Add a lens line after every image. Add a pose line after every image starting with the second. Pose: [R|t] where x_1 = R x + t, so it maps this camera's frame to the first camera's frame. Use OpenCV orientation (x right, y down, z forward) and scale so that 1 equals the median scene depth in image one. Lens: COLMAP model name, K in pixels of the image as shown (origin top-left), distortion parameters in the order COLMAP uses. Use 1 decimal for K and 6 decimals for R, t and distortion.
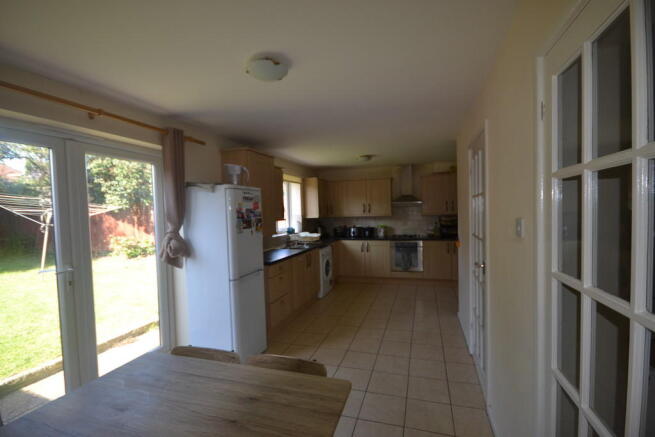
lens RADIAL K [[293.7, 0, 334.6], [0, 293.7, 224.6], [0, 0, 1]] dist [-0.001396, 0.000185]
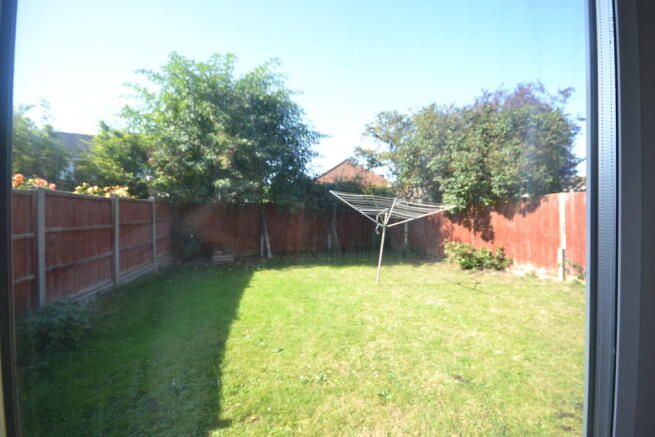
lens RADIAL K [[293.7, 0, 332.6], [0, 293.7, 223.6], [0, 0, 1]] dist [-0.001396, 0.000185]
pose [[0.504173, 0.030095, -0.863078, -0.172486], [-0.046142, 0.998904, 0.007877, -0.003221], [0.862369, 0.035853, 0.505009, 0.257846]]
